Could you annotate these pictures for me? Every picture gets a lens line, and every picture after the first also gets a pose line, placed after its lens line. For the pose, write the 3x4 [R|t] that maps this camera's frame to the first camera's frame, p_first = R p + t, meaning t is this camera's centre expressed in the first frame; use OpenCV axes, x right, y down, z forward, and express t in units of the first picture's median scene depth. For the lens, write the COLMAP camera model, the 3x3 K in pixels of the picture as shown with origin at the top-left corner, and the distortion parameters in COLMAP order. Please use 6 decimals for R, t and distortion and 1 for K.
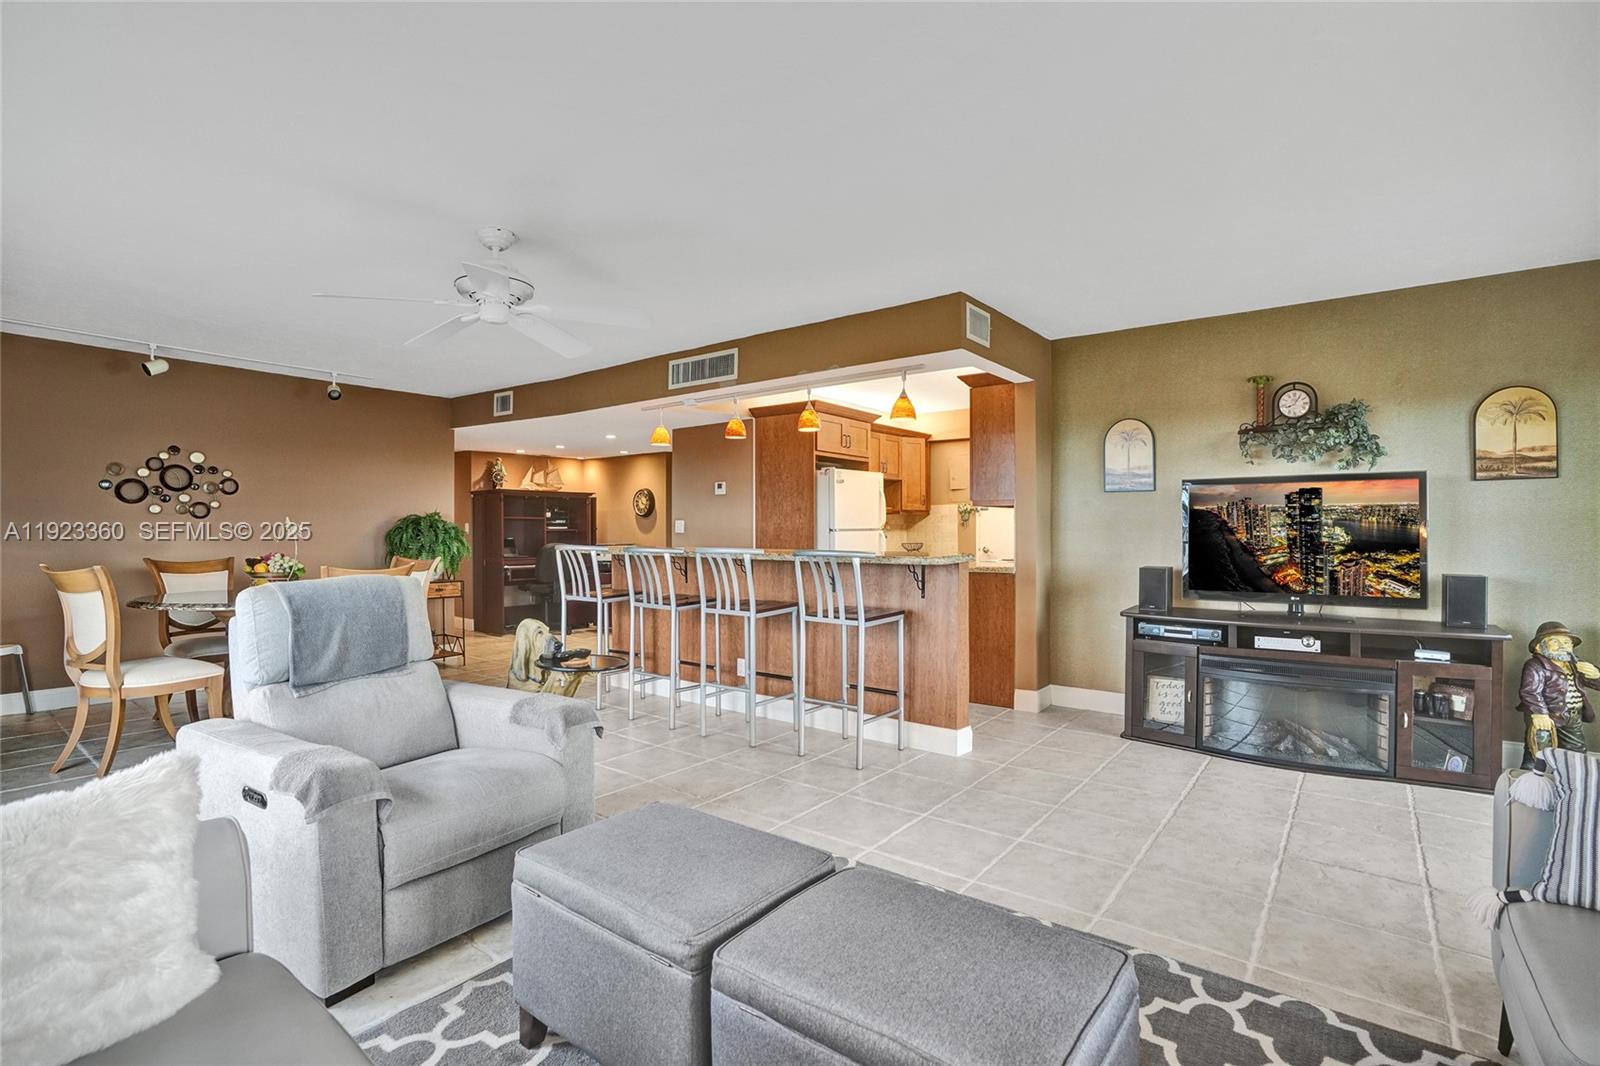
lens RADIAL K [[763.7, 0, 800.8], [0, 763.7, 541.1], [0, 0, 1]] dist [-0.009002, 0.001471]
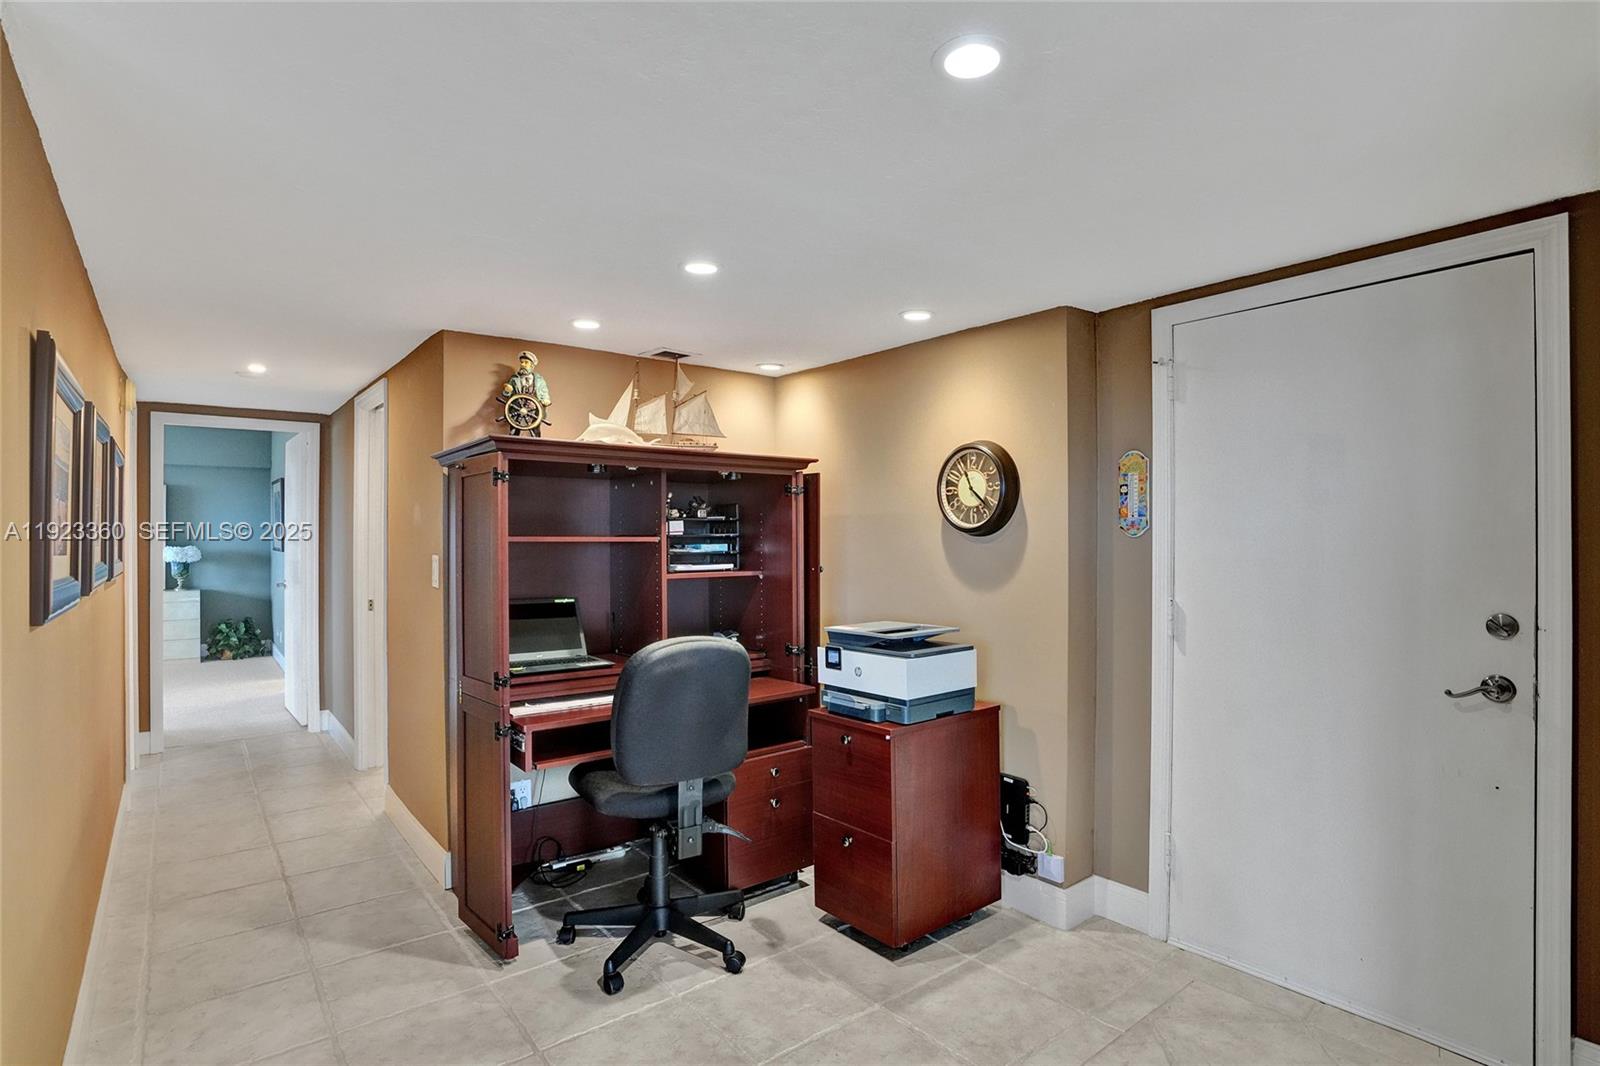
lens RADIAL K [[733.3, 0, 768.9], [0, 733.3, 548.2], [0, 0, 1]] dist [0.000259, 0.000166]
pose [[0.968520, 0.008320, -0.248798, -0.274695], [-0.011892, 0.999847, -0.012856, -0.028352], [0.248653, 0.015410, 0.968470, 0.903002]]
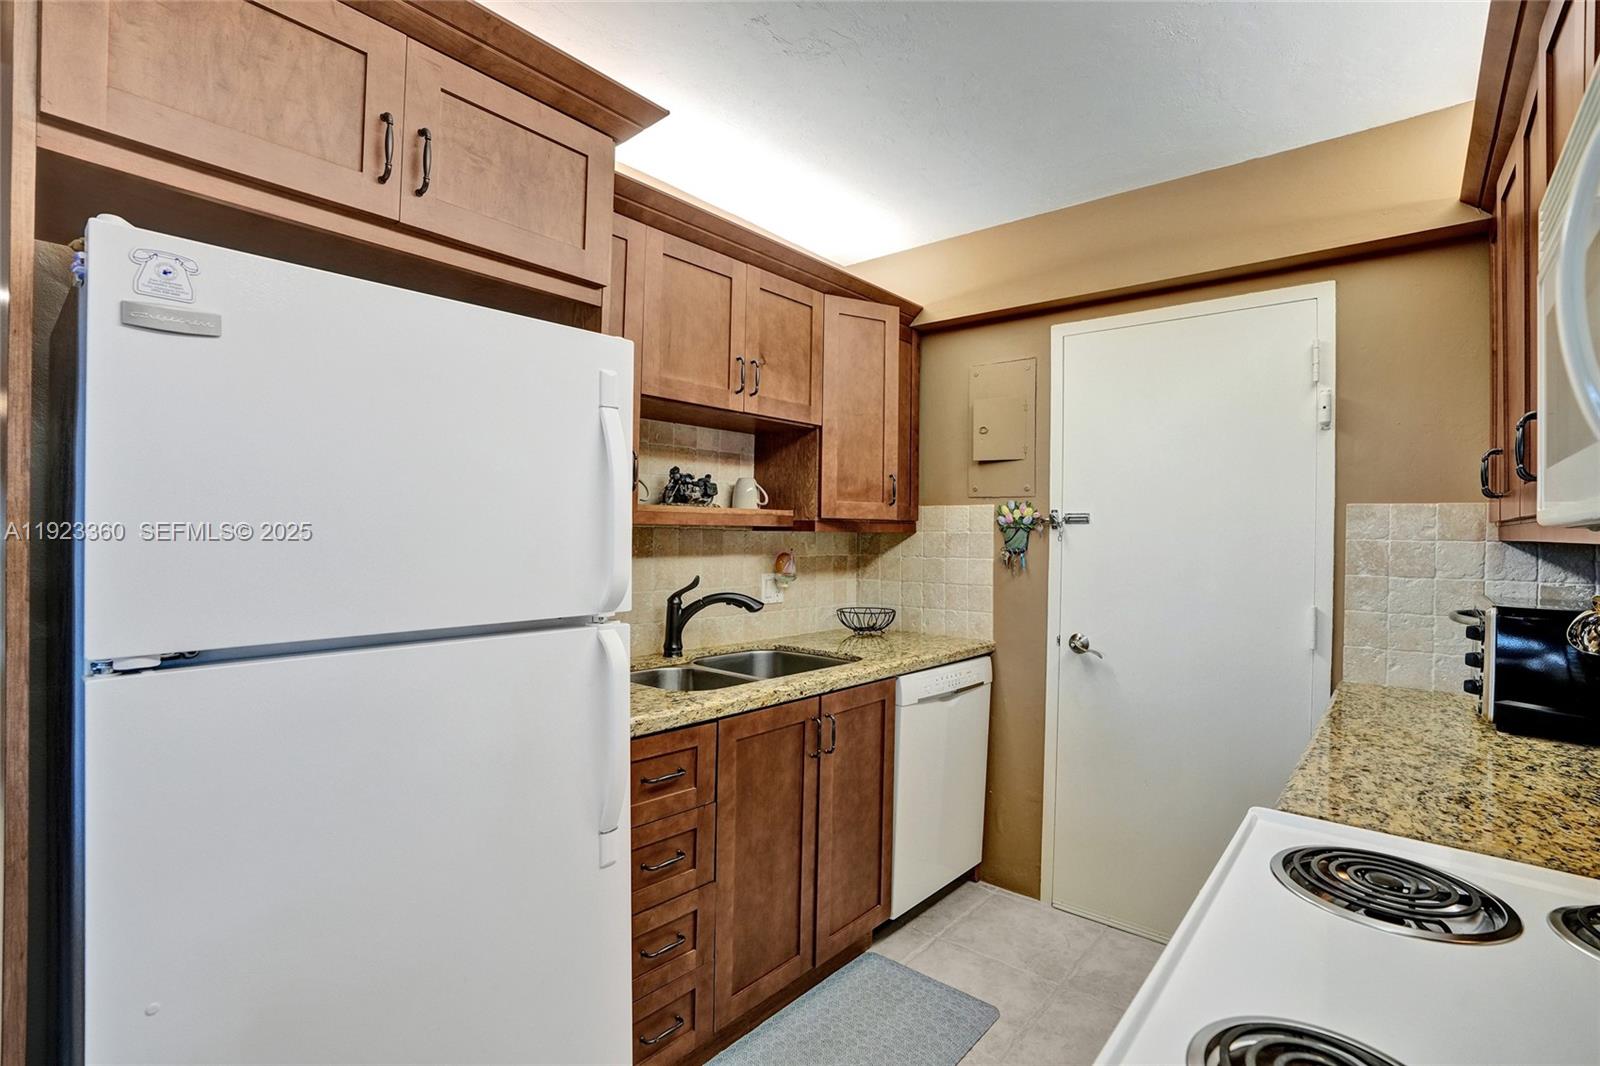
lens RADIAL K [[760.7, 0, 797.2], [0, 760.7, 523.7], [0, 0, 1]] dist [-0.003171, 0.000768]
pose [[0.998730, 0.016030, -0.047770, 0.153003], [-0.017236, 0.999541, -0.024931, -0.033668], [0.047348, 0.025722, 0.998547, 0.751282]]
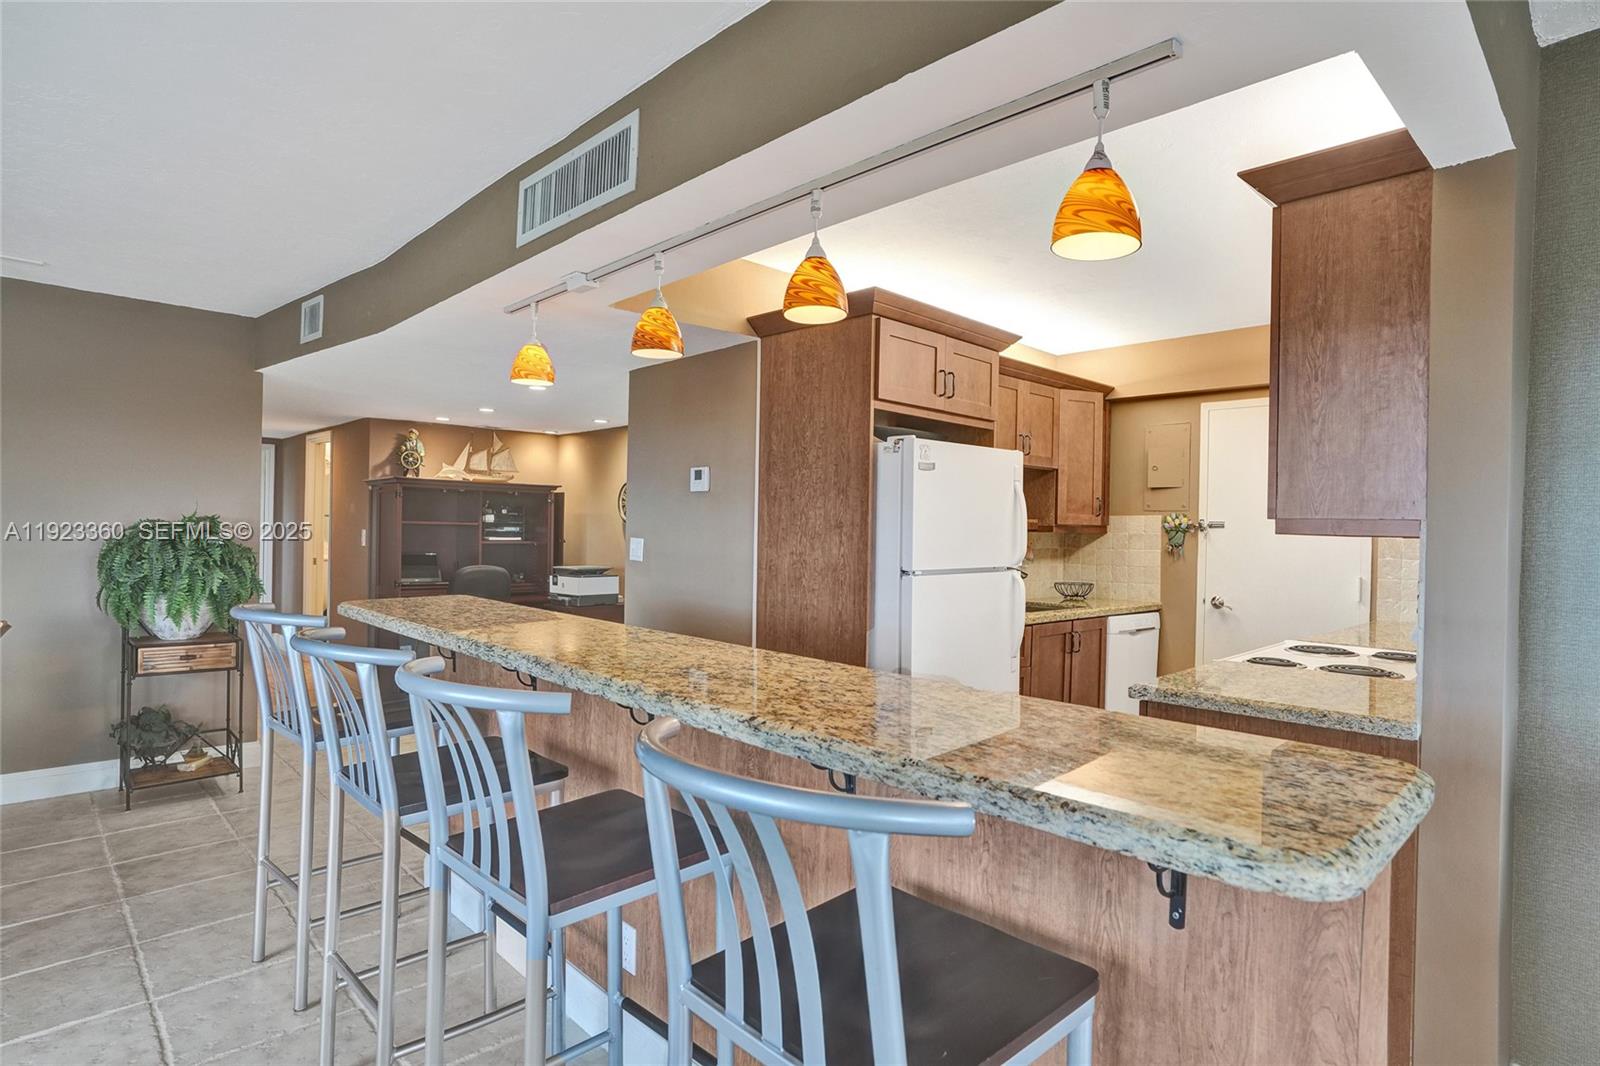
lens RADIAL K [[843.5, 0, 800.0], [0, 843.5, 533.0], [0, 0, 1]] dist [-0.011223, 0.000442]
pose [[0.988577, 0.021500, -0.149177, 0.046226], [-0.023270, 0.999678, -0.010126, -0.027188], [0.148911, 0.013481, 0.988759, 0.425051]]
